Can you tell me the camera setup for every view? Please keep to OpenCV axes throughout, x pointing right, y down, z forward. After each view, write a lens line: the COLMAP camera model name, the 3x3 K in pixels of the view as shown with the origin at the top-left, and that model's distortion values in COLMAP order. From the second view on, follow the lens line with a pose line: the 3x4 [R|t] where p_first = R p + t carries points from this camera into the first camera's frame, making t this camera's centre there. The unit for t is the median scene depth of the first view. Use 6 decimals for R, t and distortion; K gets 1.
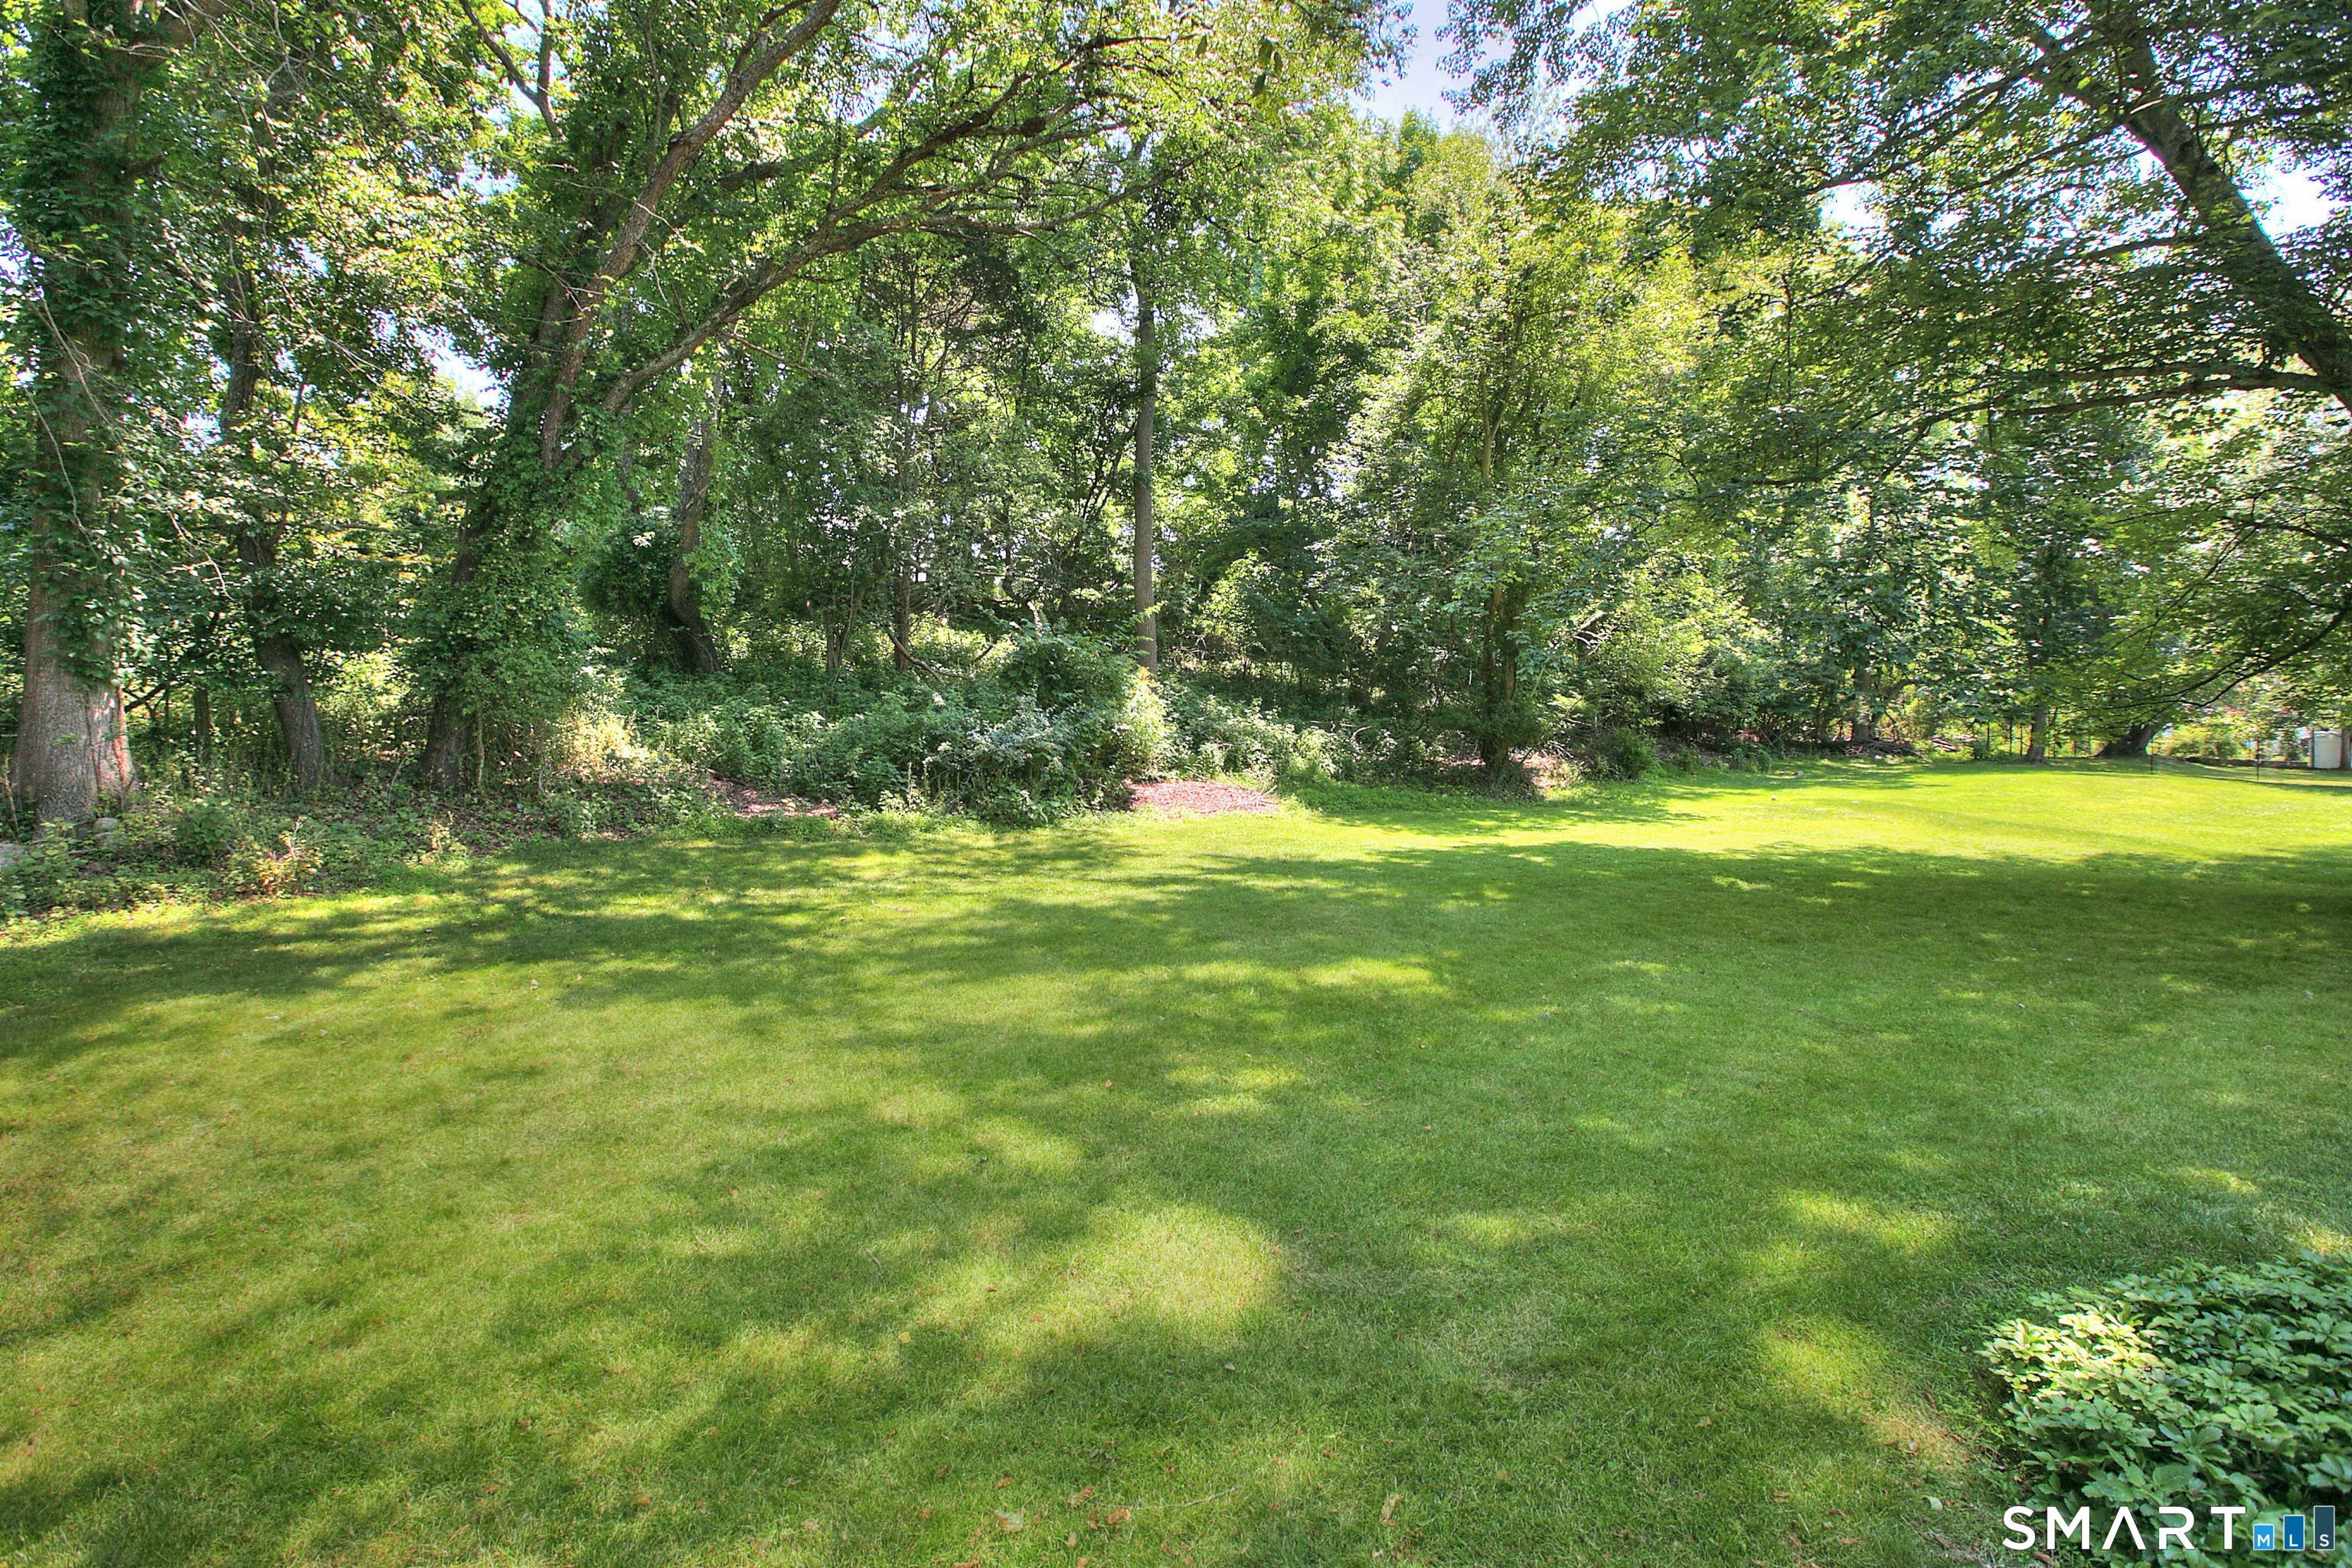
lens RADIAL K [[1605.5, 0, 1176.0], [0, 1605.5, 784.0], [0, 0, 1]] dist [-0.113458, 0.127666]
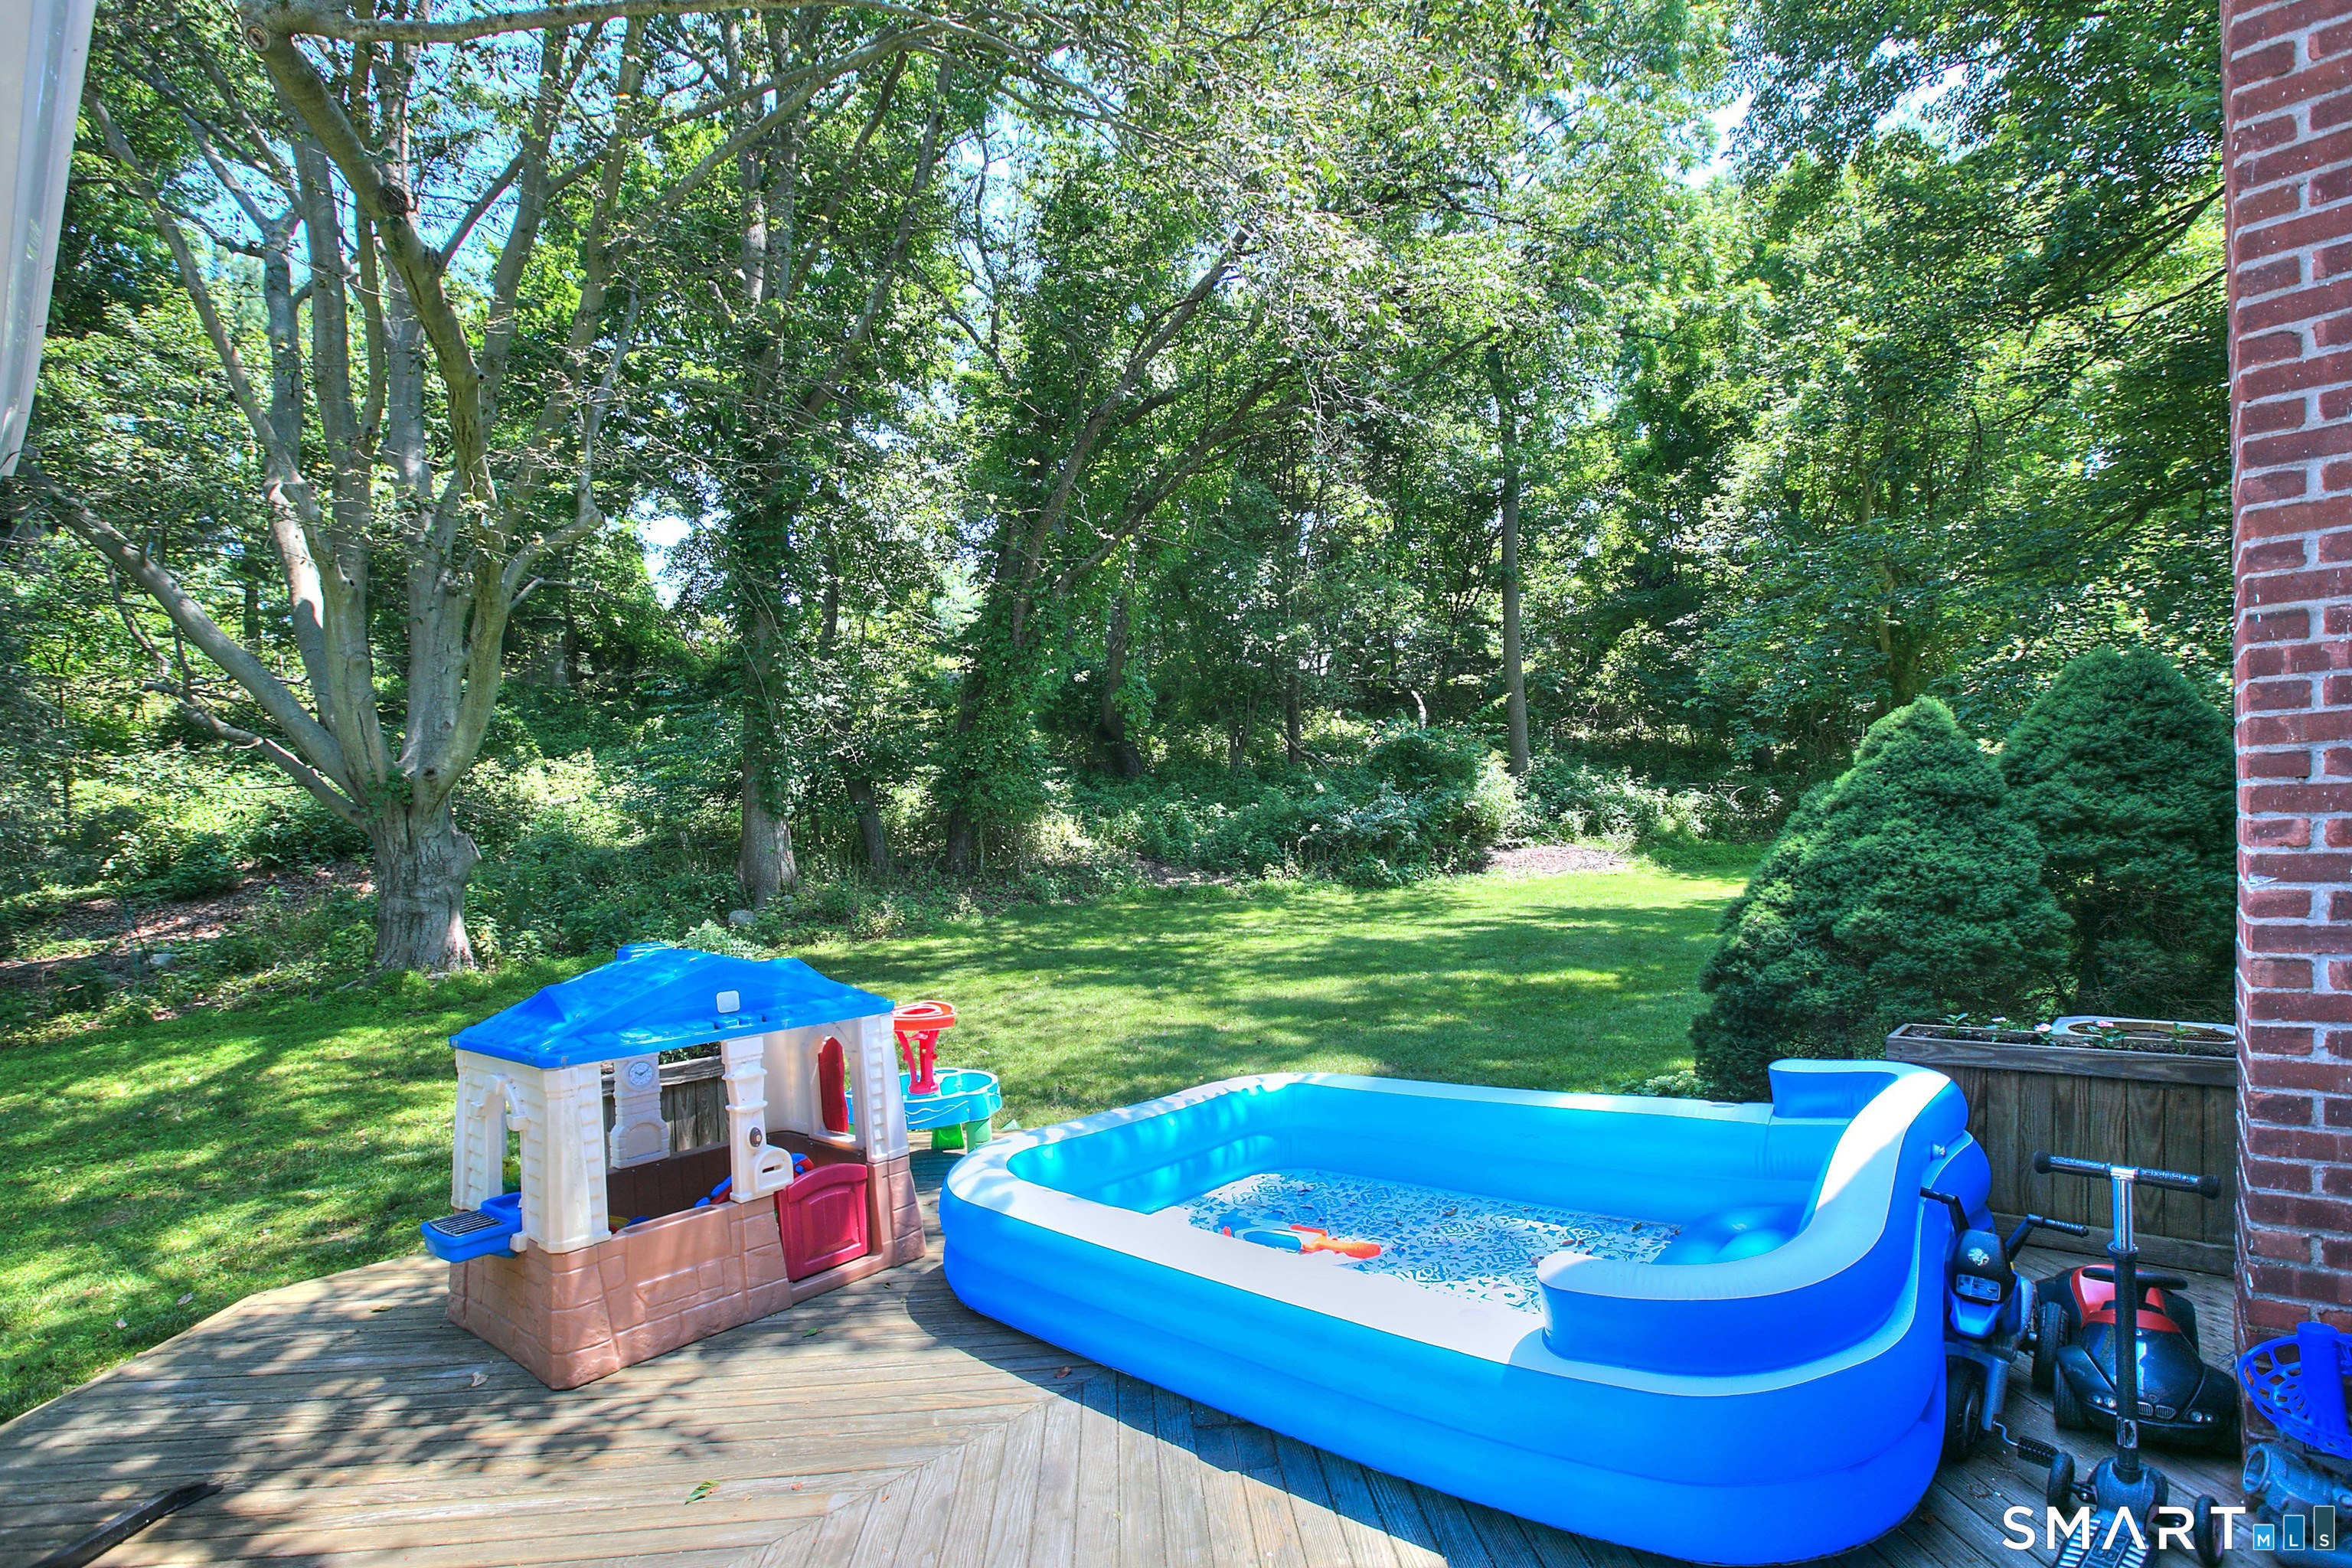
lens RADIAL K [[1605.5, 0, 1176.0], [0, 1605.5, 784.0], [0, 0, 1]] dist [-0.113458, 0.127666]
pose [[0.963756, -0.049784, -0.262098, 0.089844], [0.037980, 0.998031, -0.049913, 0.001668], [0.264067, 0.038149, 0.963750, -0.277517]]
